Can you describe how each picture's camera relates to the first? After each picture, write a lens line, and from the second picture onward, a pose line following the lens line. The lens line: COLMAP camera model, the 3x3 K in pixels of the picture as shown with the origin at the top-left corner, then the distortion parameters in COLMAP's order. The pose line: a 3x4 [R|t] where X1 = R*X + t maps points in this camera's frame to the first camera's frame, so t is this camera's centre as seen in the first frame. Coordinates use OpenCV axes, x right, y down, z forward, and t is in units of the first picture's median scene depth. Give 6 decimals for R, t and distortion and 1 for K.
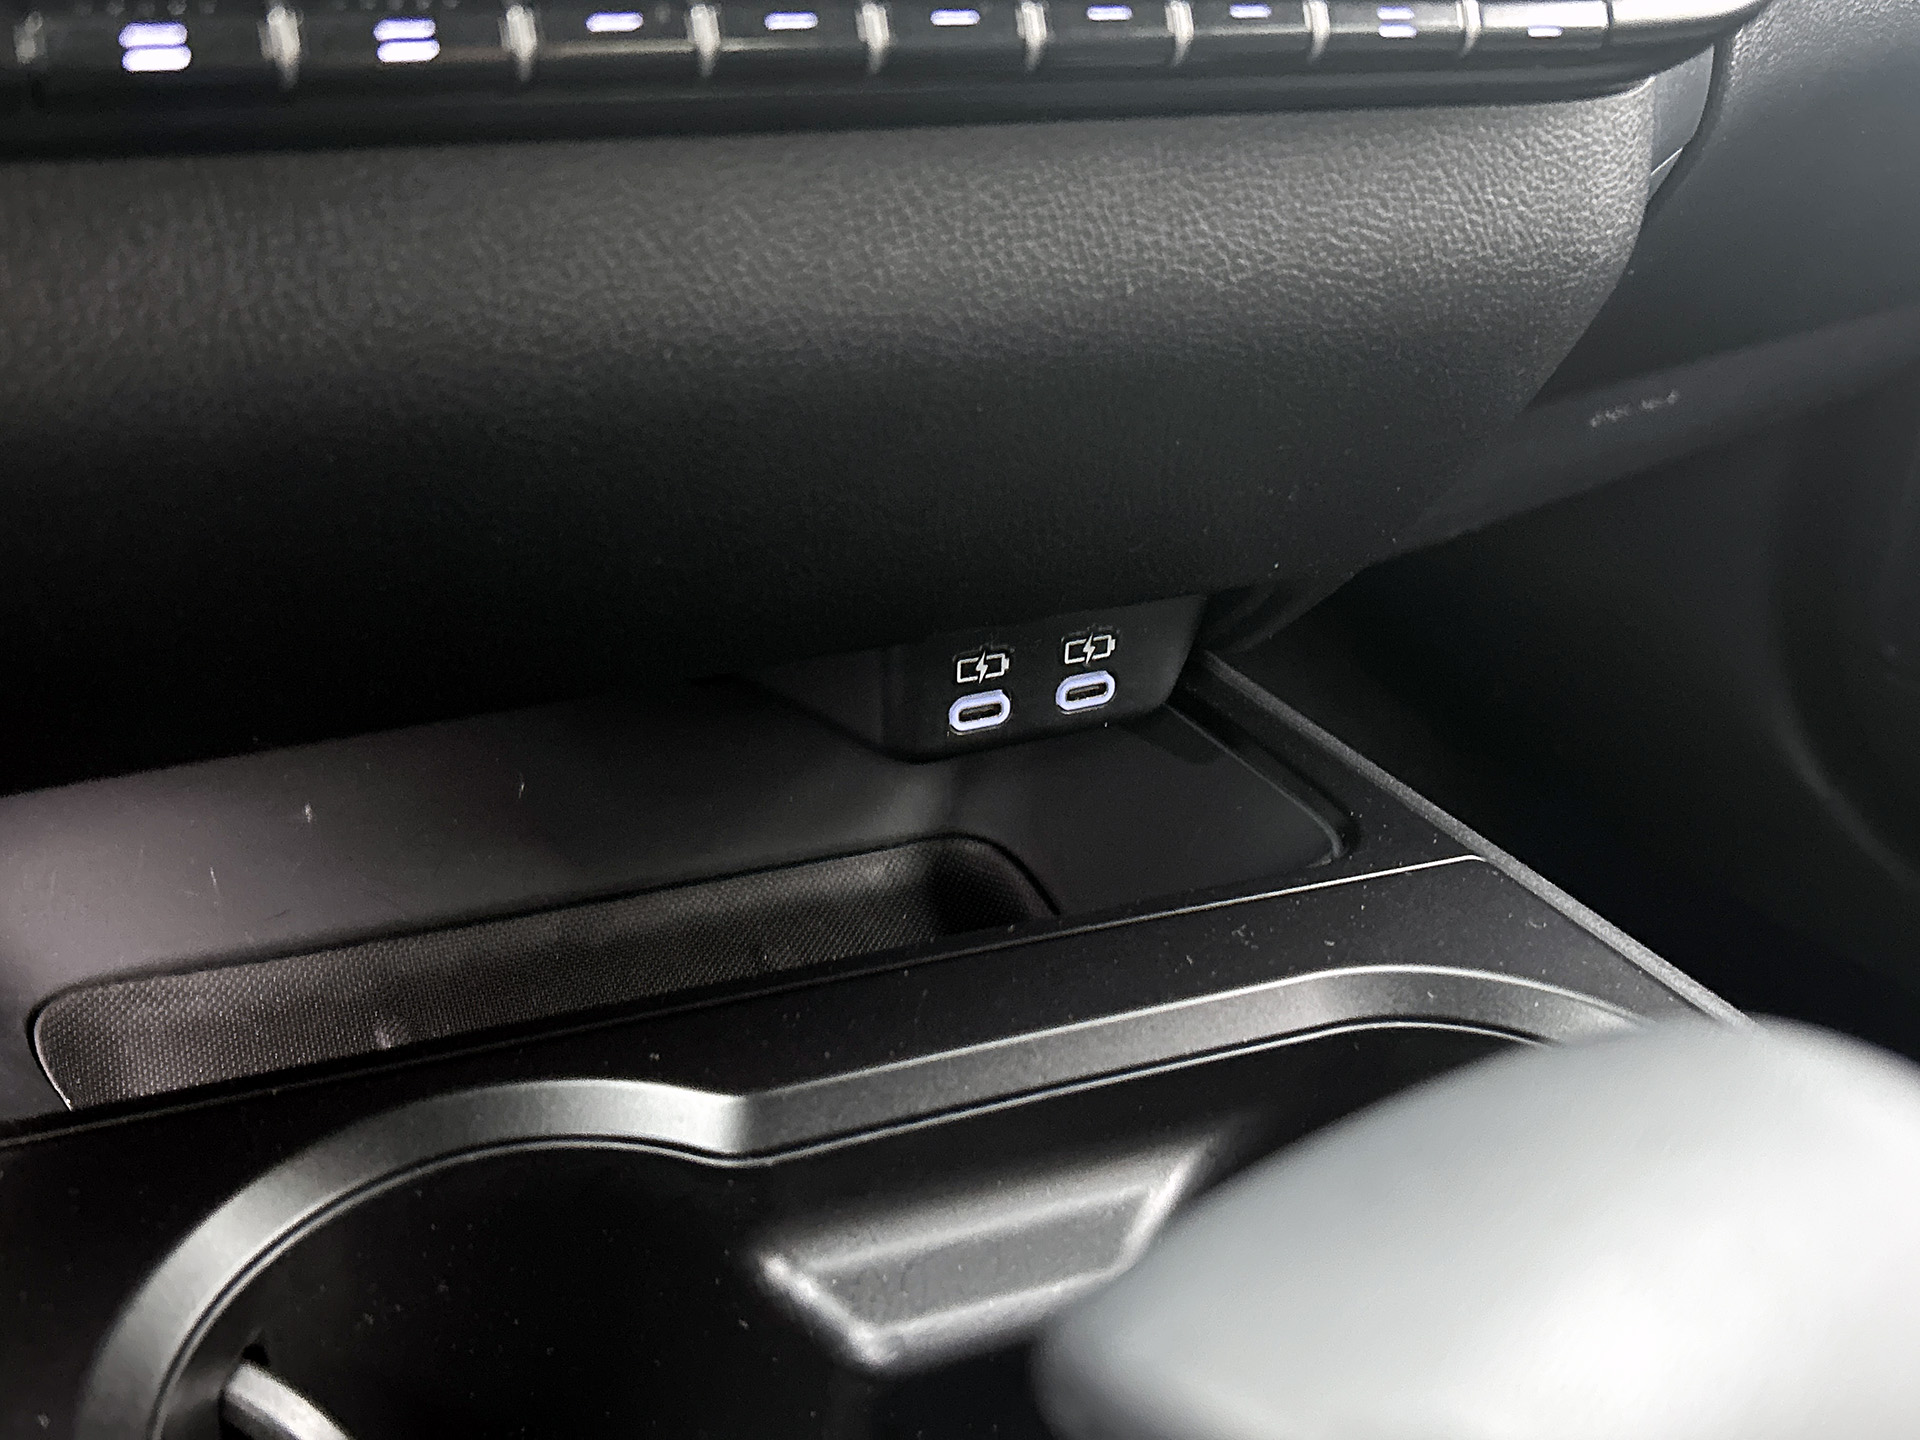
lens RADIAL K [[1896.5, 0, 948.2], [0, 1896.5, 716.7], [0, 0, 1]] dist [0.175243, -0.551379]
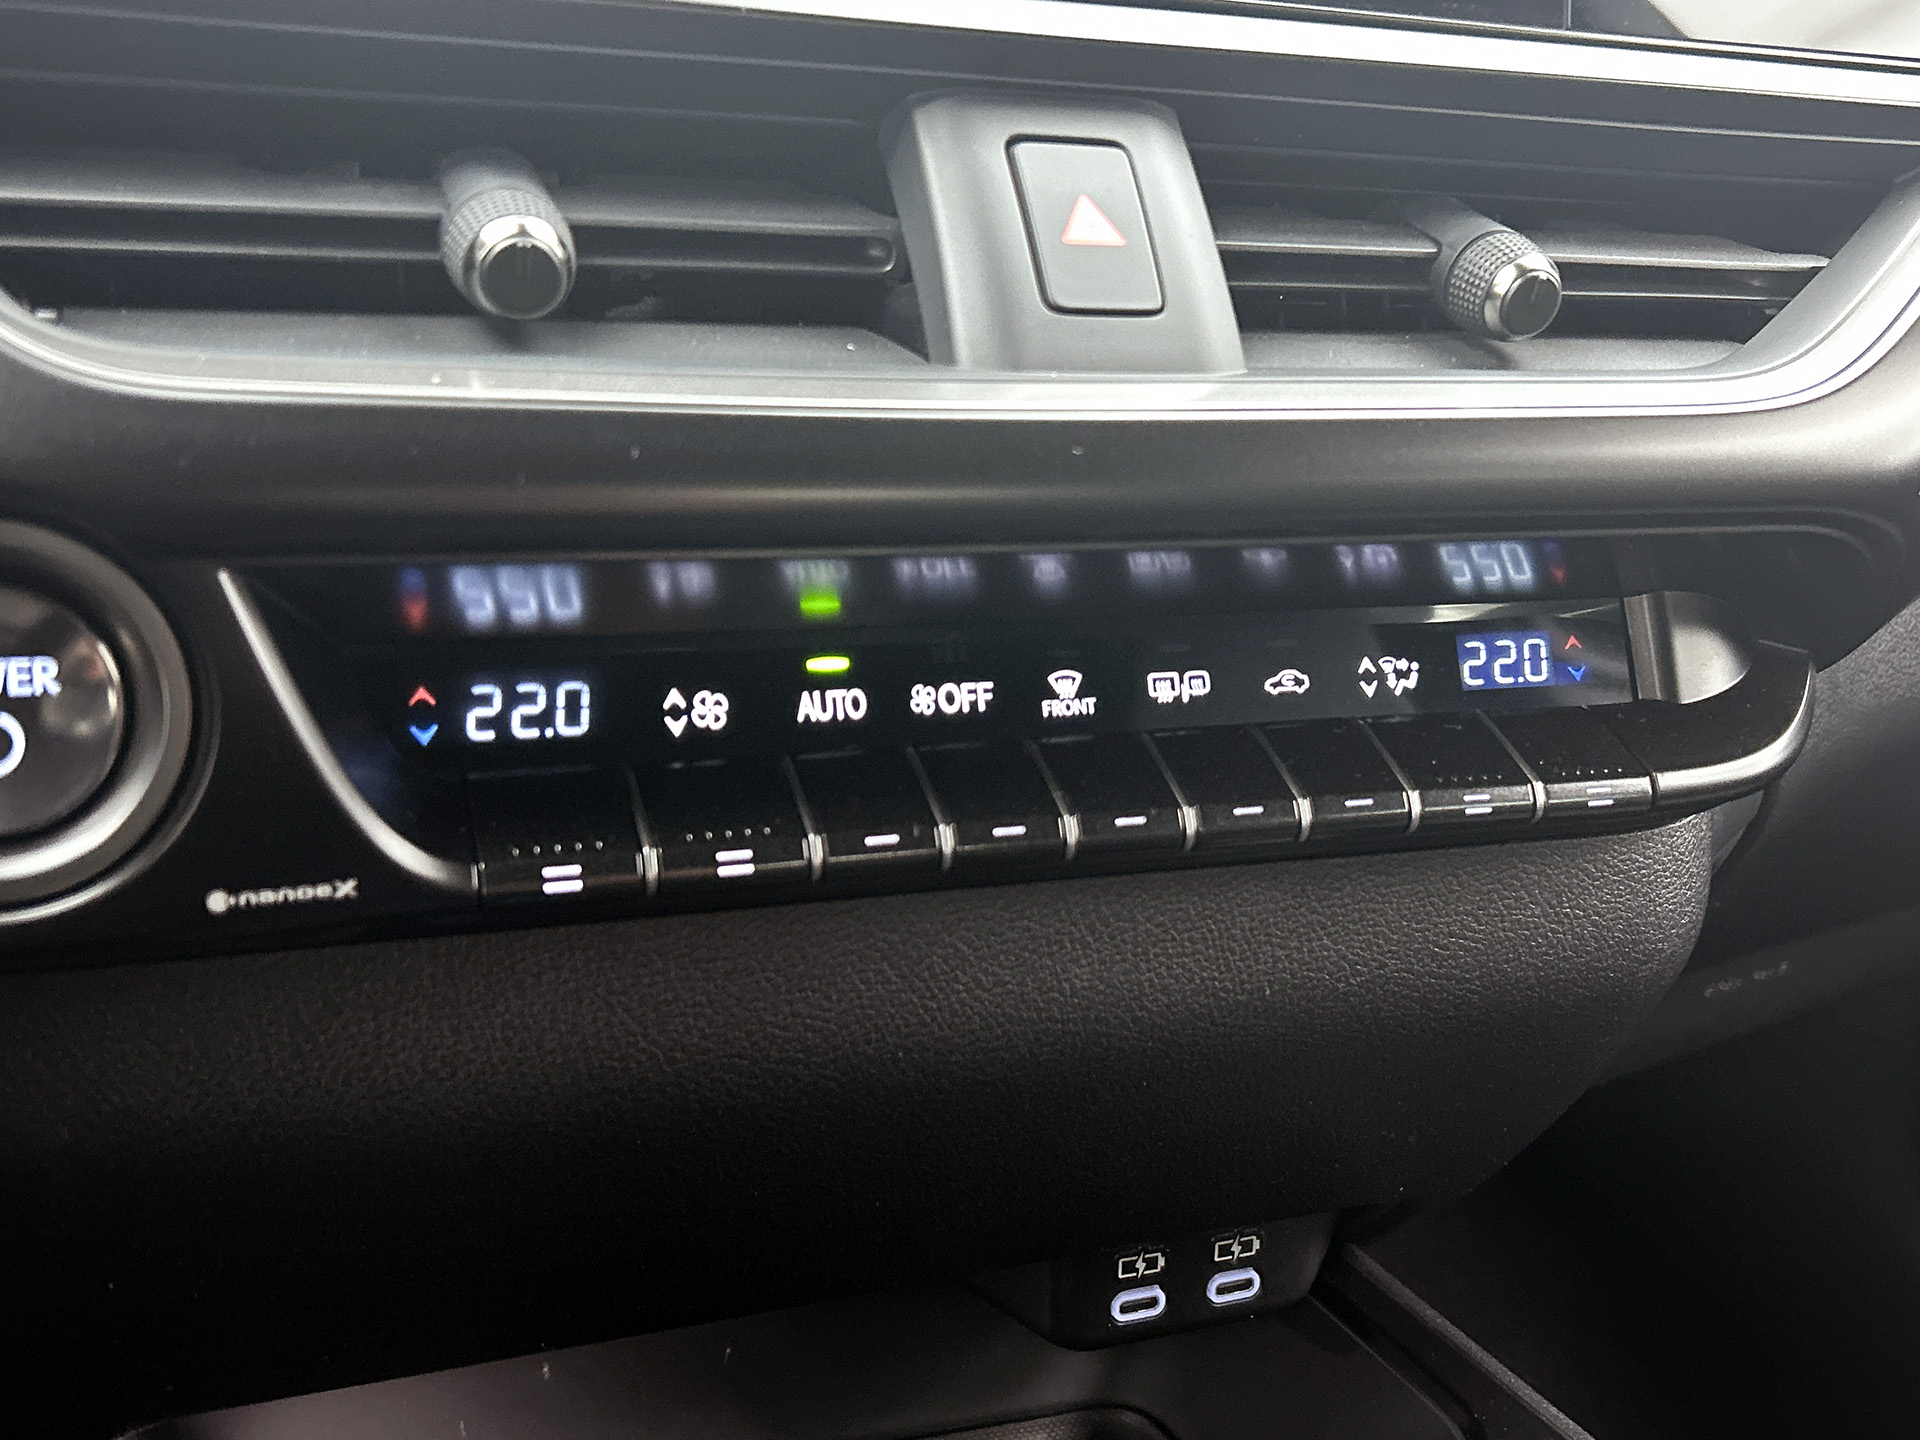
lens RADIAL K [[1896.5, 0, 948.2], [0, 1896.5, 716.7], [0, 0, 1]] dist [0.175243, -0.551379]
pose [[0.997024, 0.015052, -0.075605, -0.019182], [-0.031804, 0.973712, -0.225550, -0.105953], [0.070223, 0.227284, 0.971293, -0.242579]]
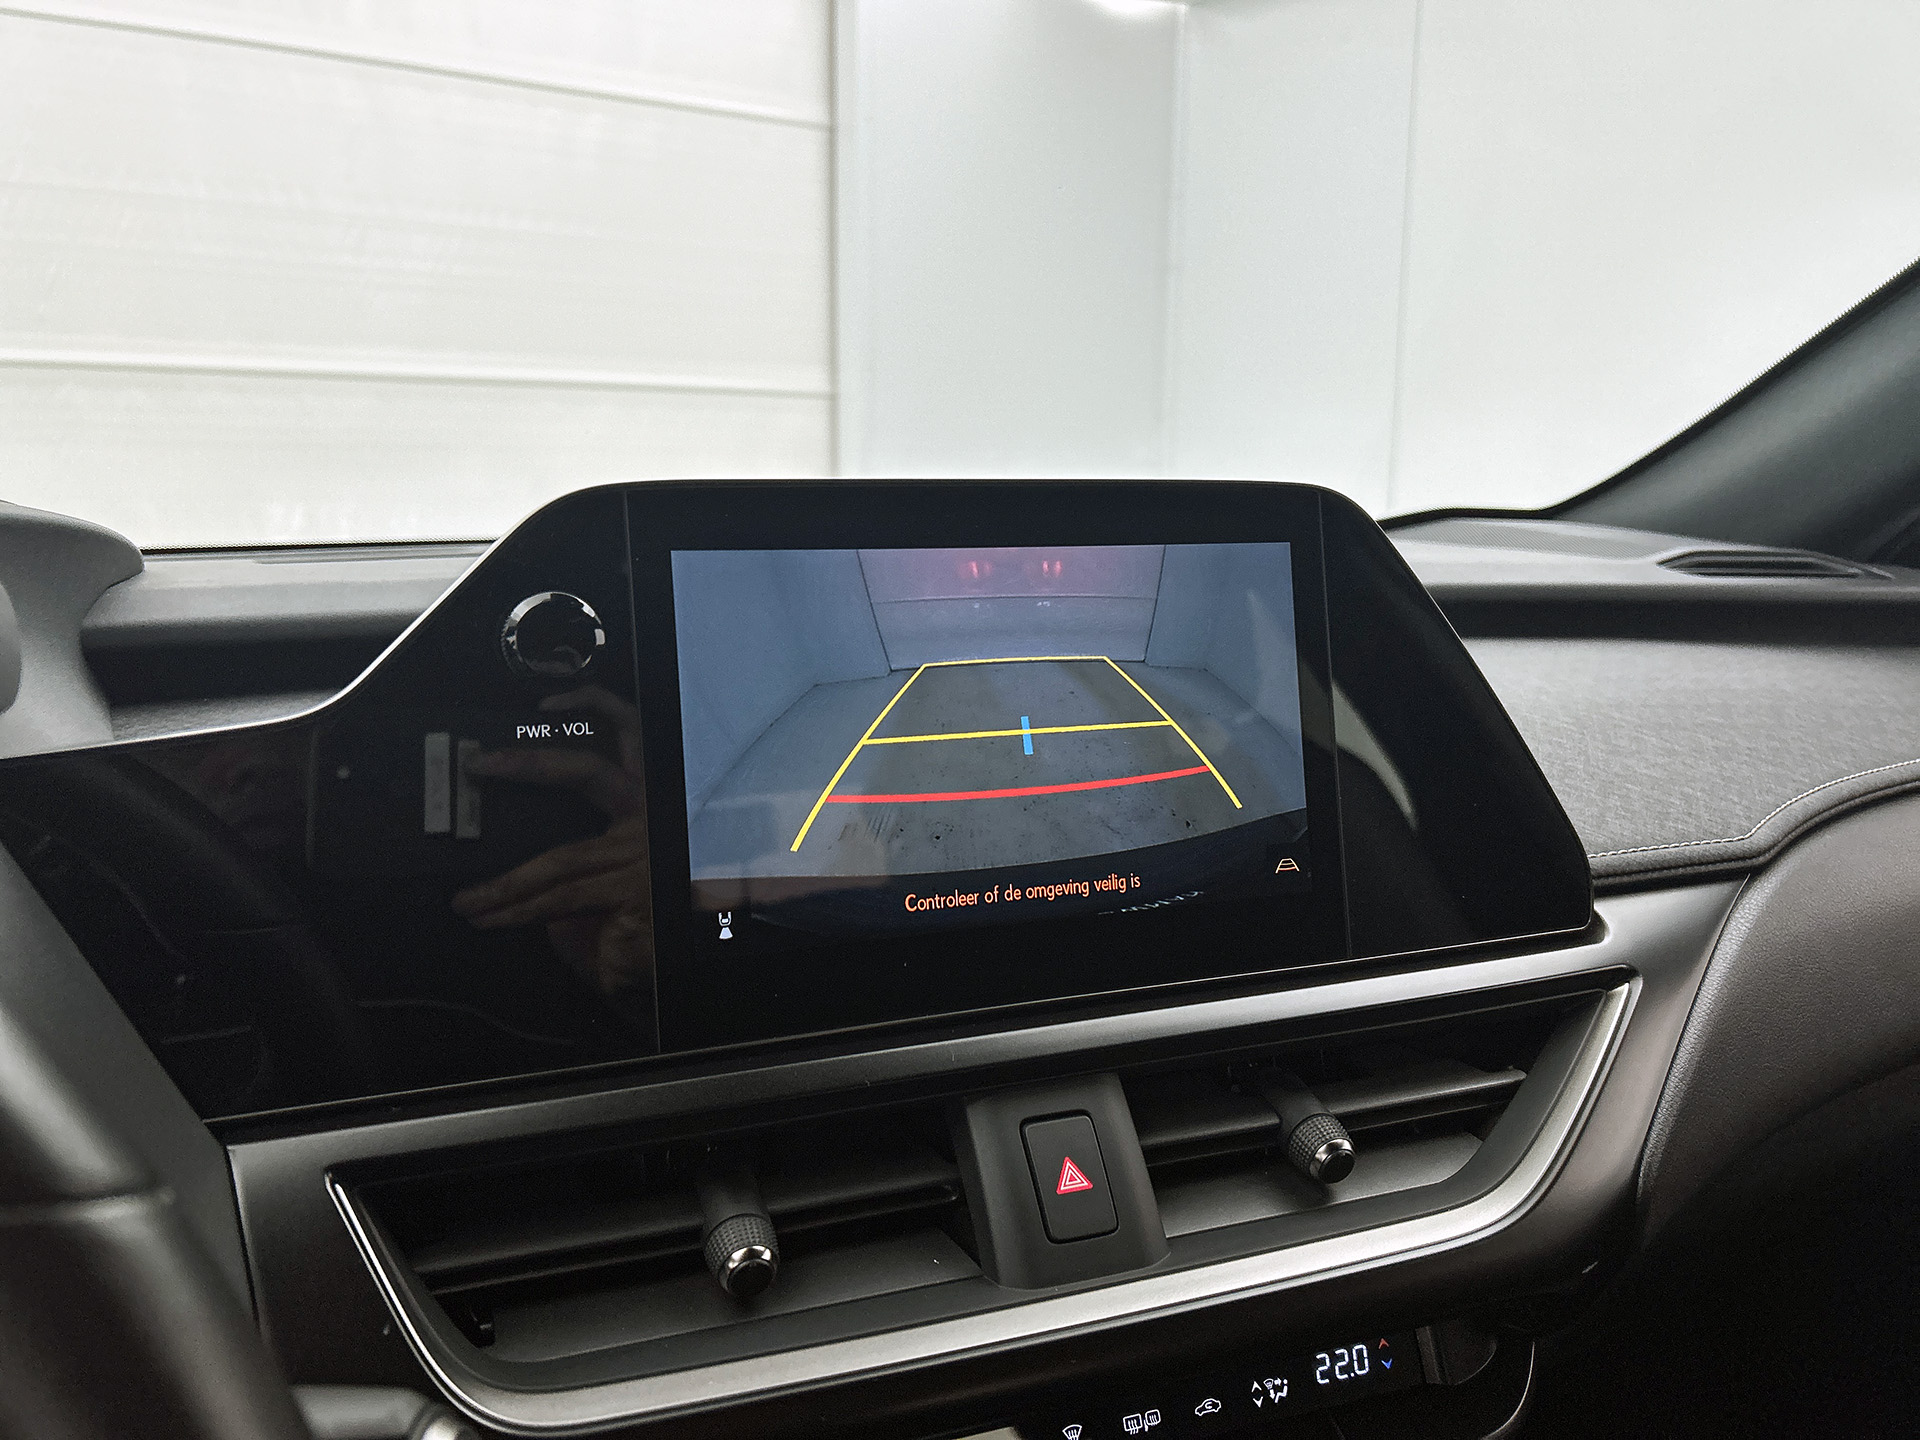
lens RADIAL K [[1481.7, 0, 957.0], [0, 1481.7, 713.7], [0, 0, 1]] dist [-0.001056, 0.009294]
pose [[0.995616, -0.040770, -0.084177, 0.002686], [0.009687, 0.940104, -0.340749, -0.545808], [0.093027, 0.338440, 0.936378, -0.741269]]
